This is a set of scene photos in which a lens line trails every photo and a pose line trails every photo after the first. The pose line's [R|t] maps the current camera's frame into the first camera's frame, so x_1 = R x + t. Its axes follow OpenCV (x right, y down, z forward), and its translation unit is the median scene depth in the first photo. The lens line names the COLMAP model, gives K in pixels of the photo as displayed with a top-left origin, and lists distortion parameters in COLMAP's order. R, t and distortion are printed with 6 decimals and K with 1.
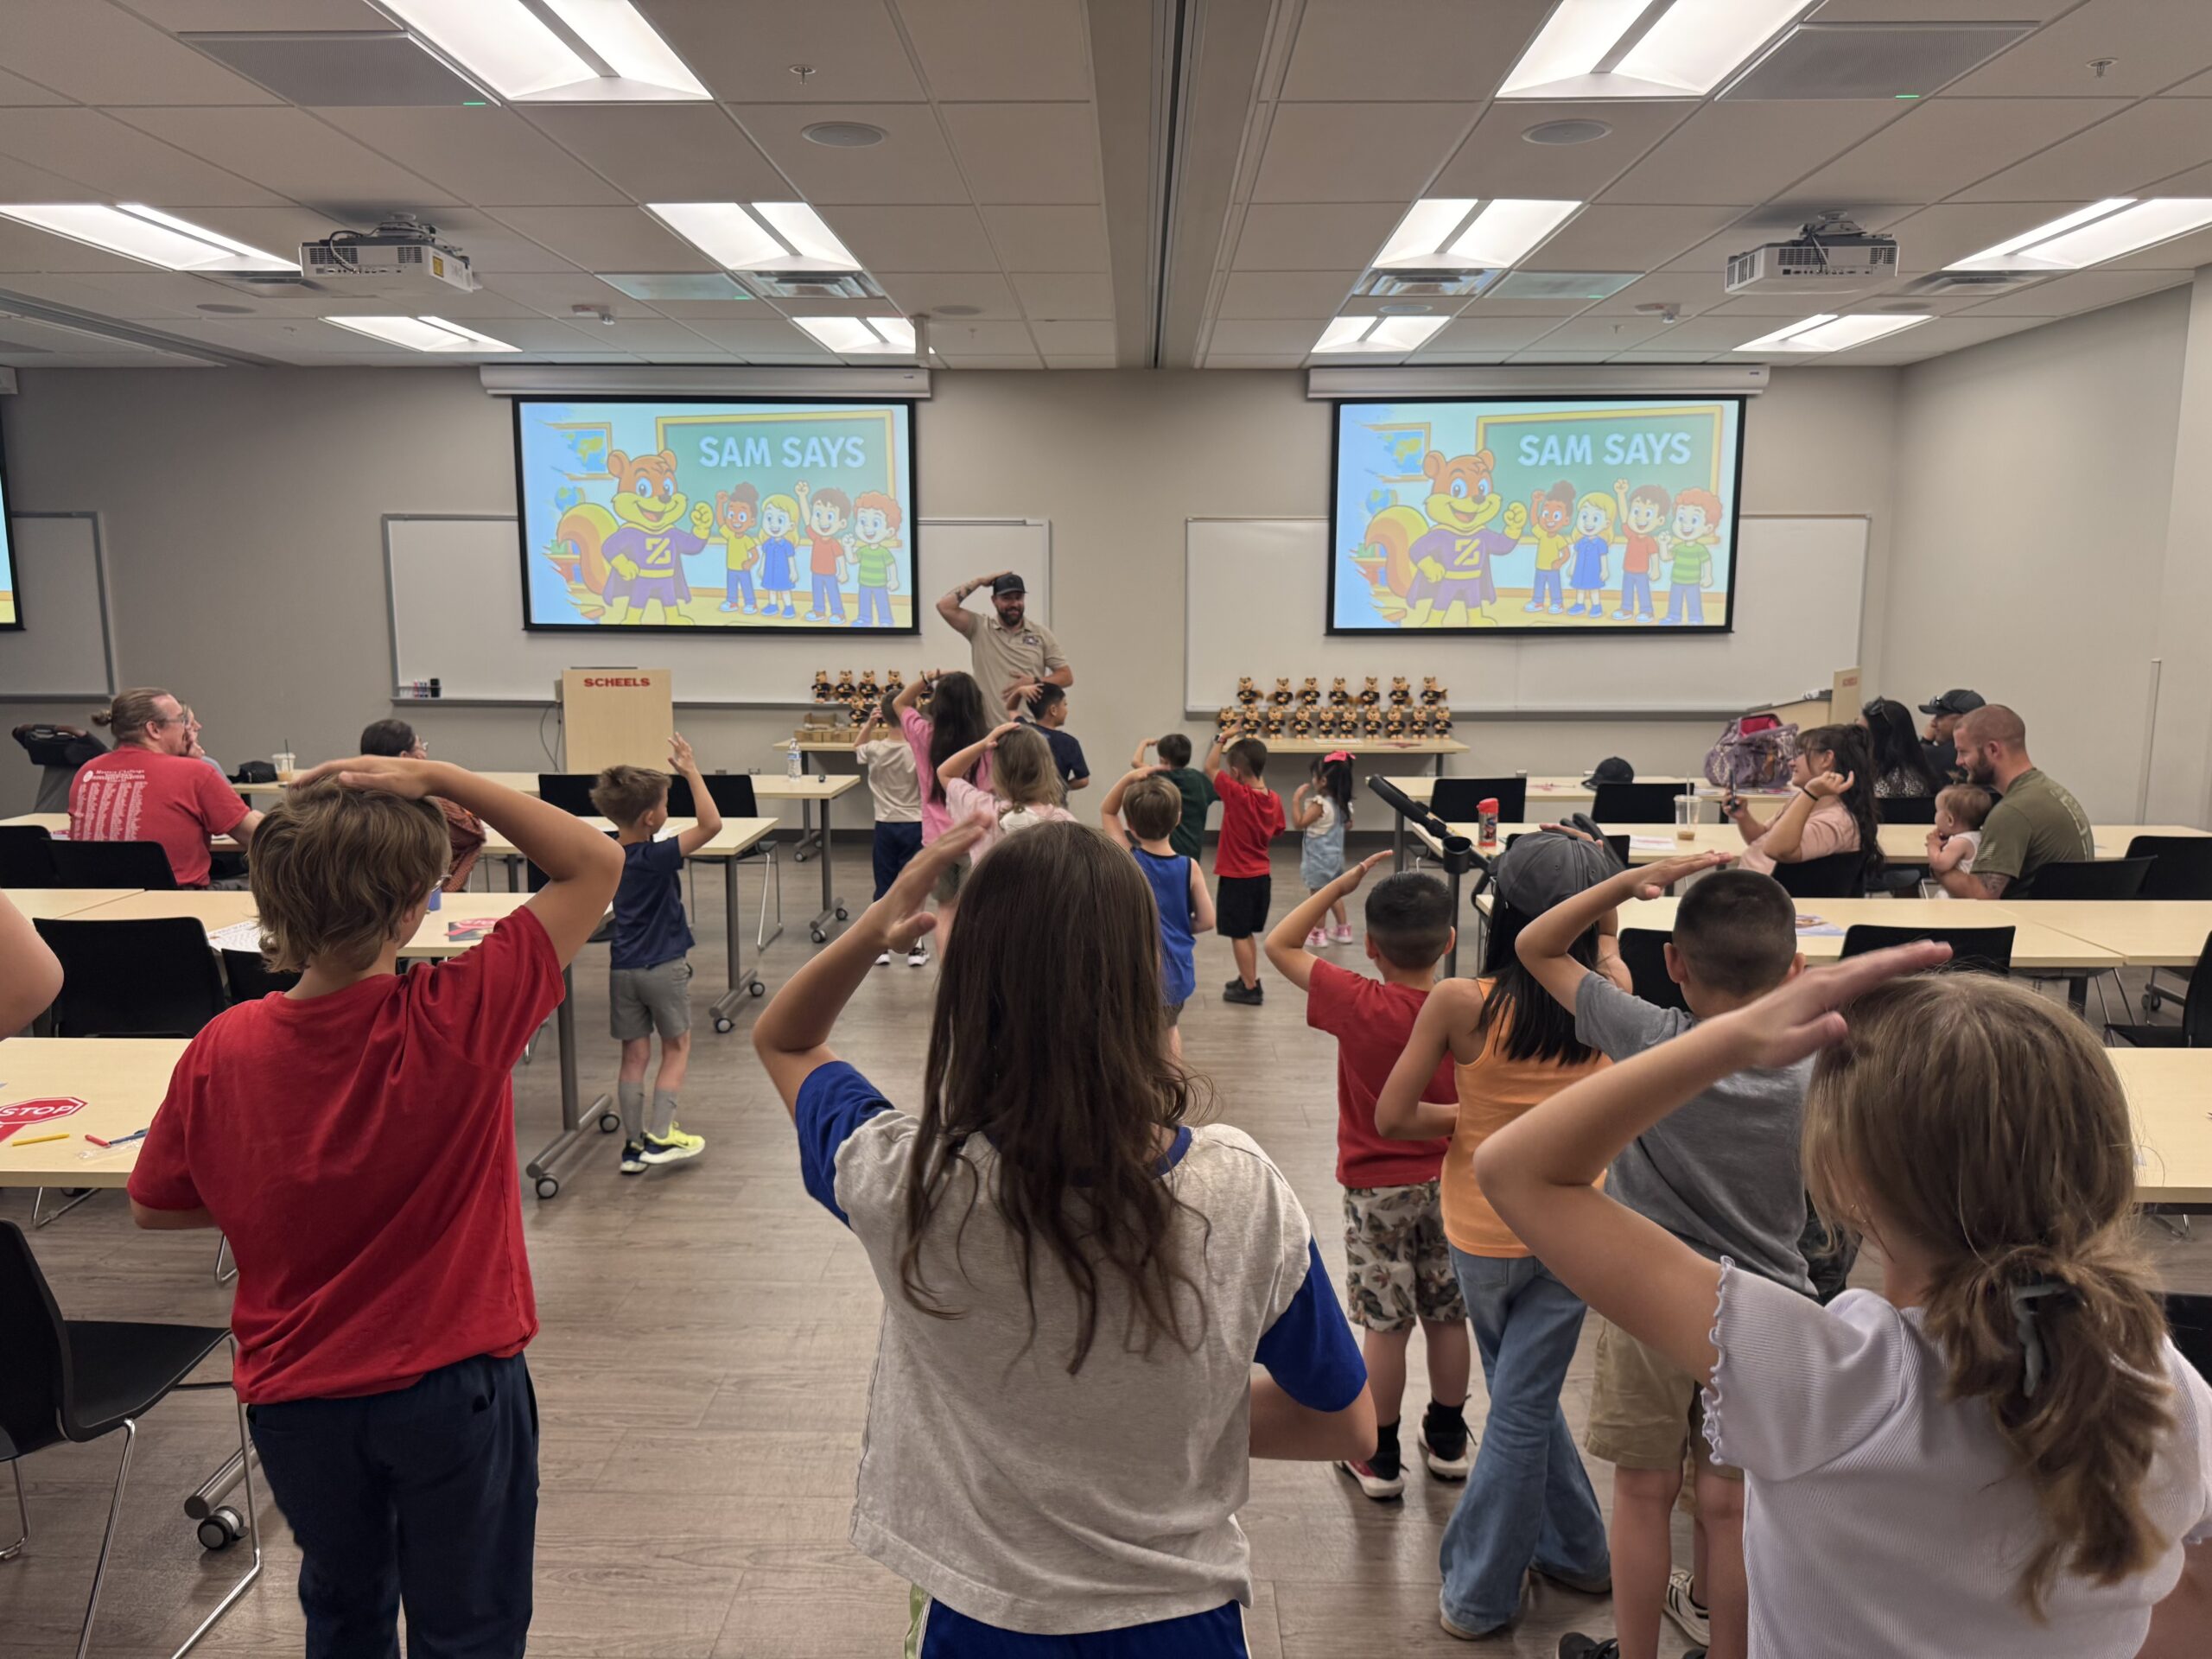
lens RADIAL K [[1563.3, 0, 1106.0], [0, 1563.3, 829.5], [0, 0, 1]] dist [0.114034, -0.227215]
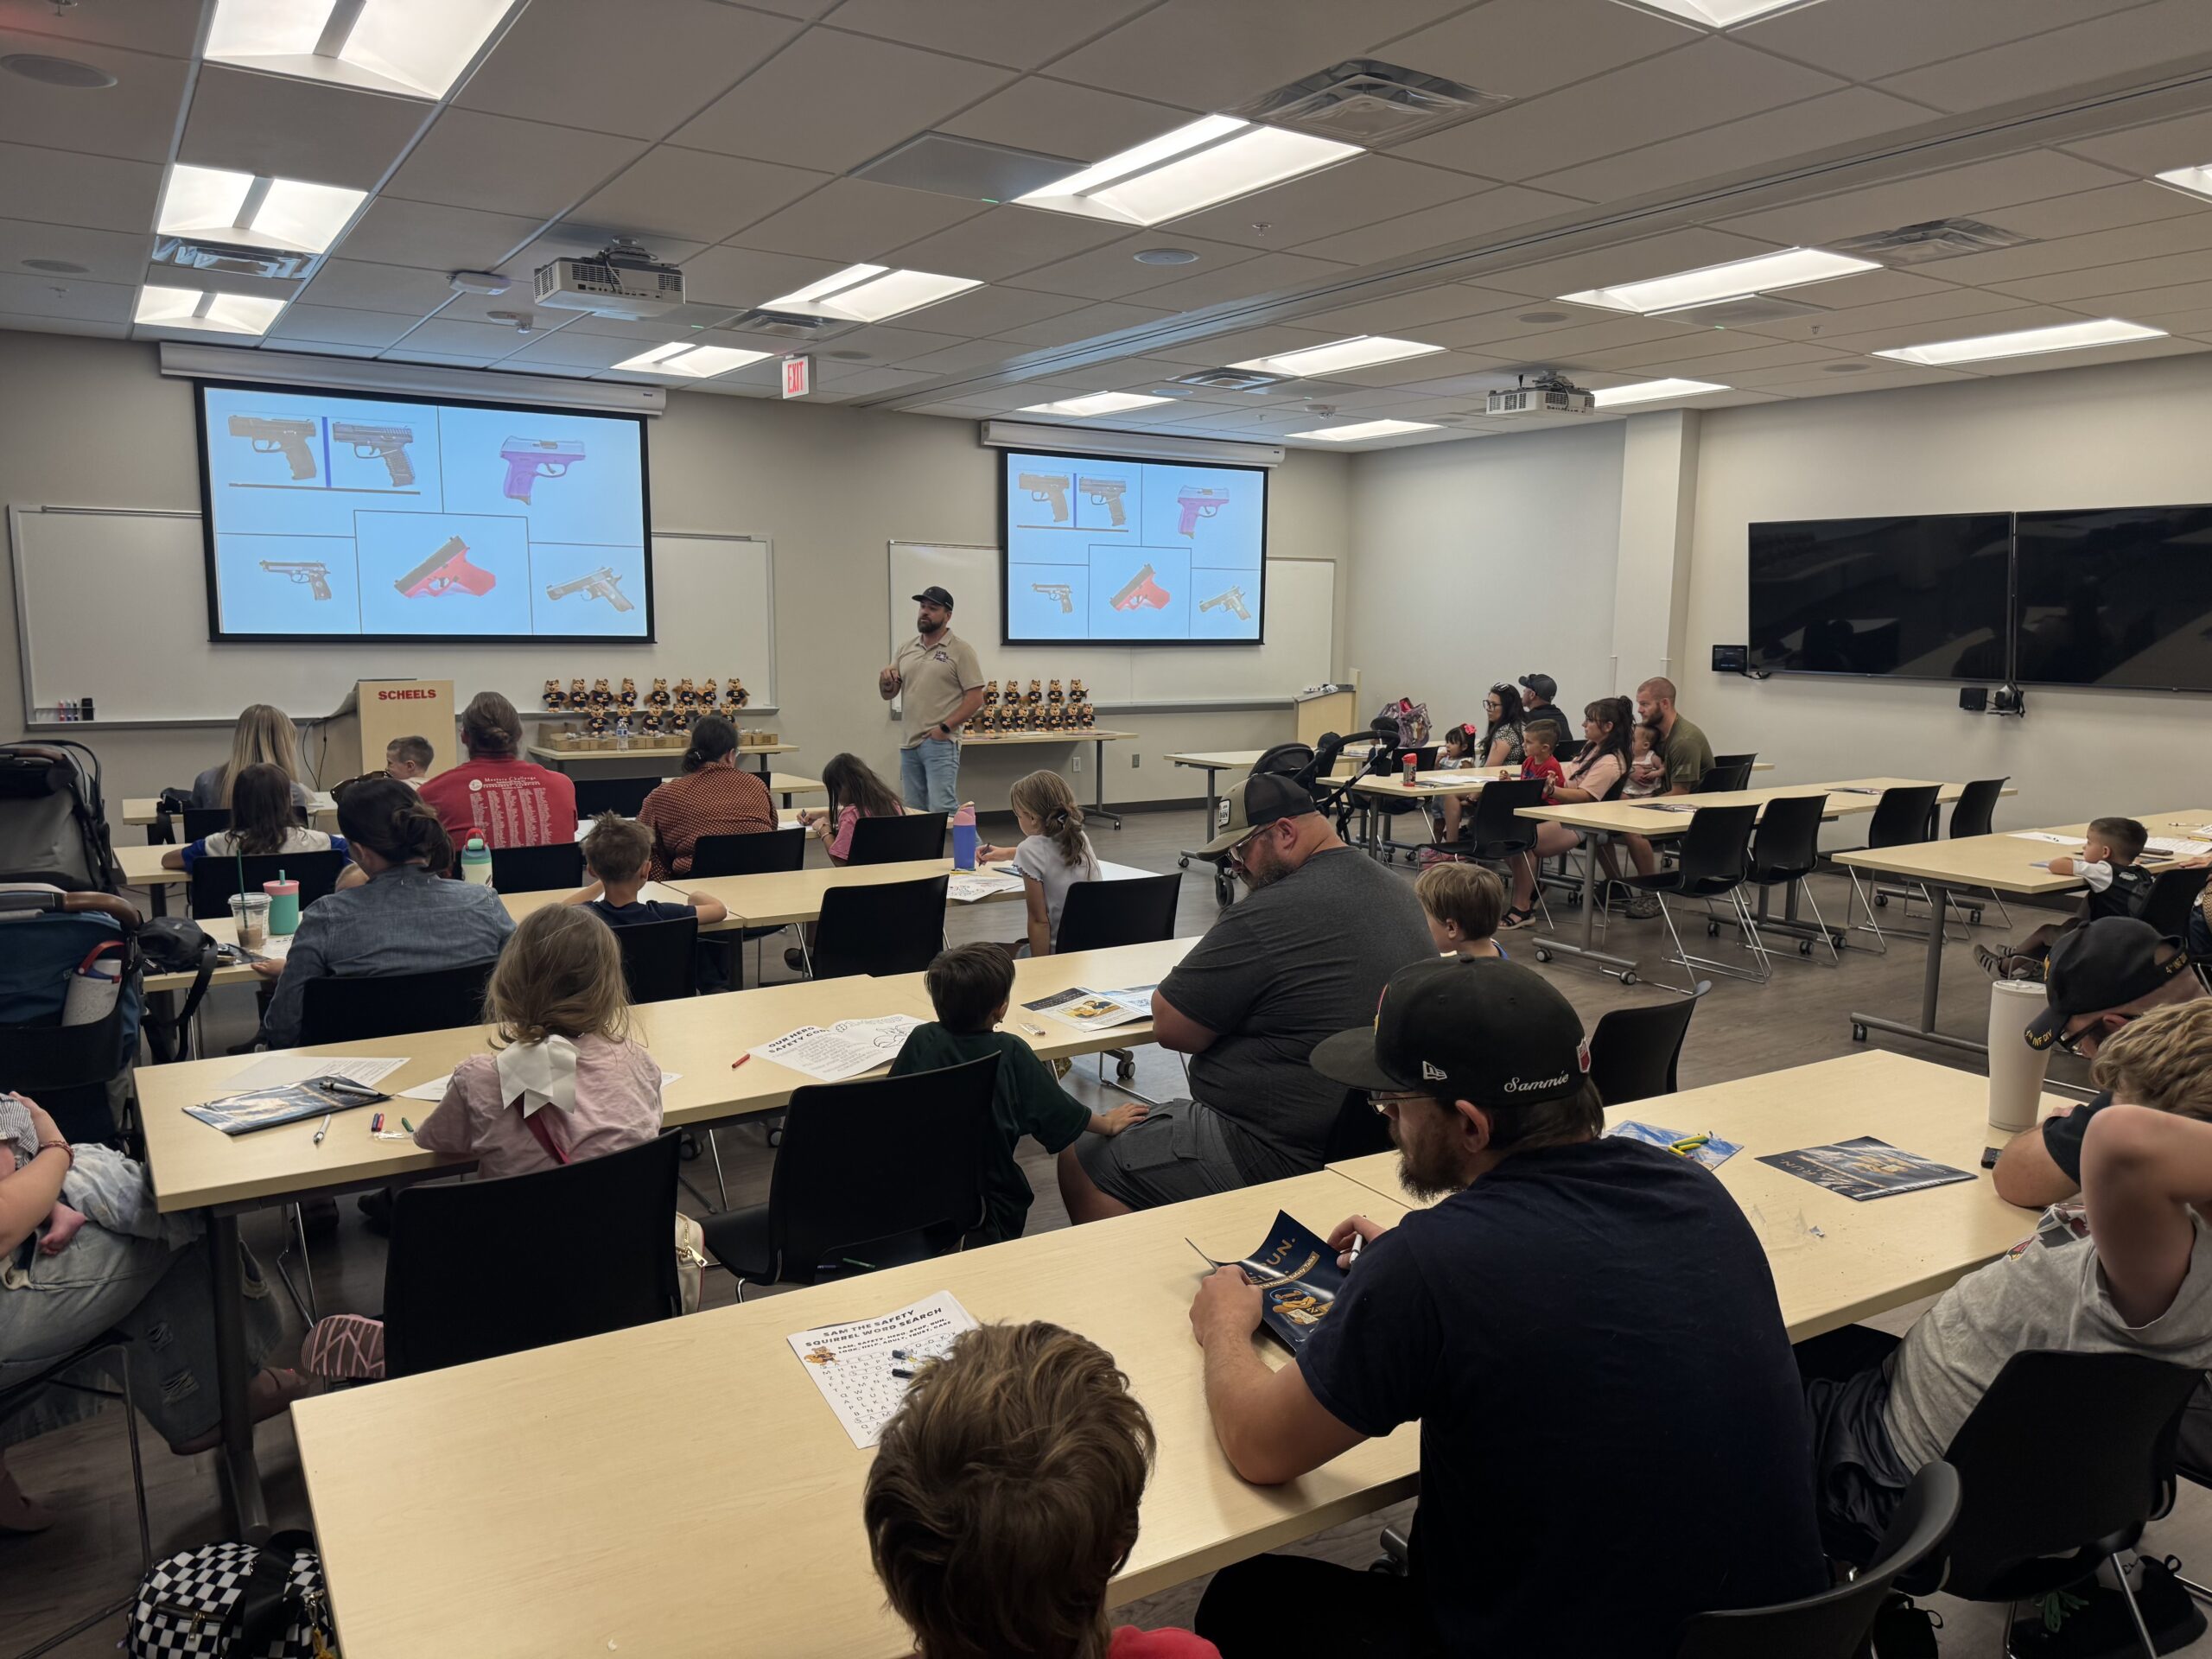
lens RADIAL K [[1563.3, 0, 1106.0], [0, 1563.3, 829.5], [0, 0, 1]] dist [0.114034, -0.227215]
pose [[0.818684, -0.068181, 0.570182, -0.479844], [0.073424, 0.997205, 0.013819, 0.004679], [-0.569531, 0.030551, 0.821402, -0.013906]]
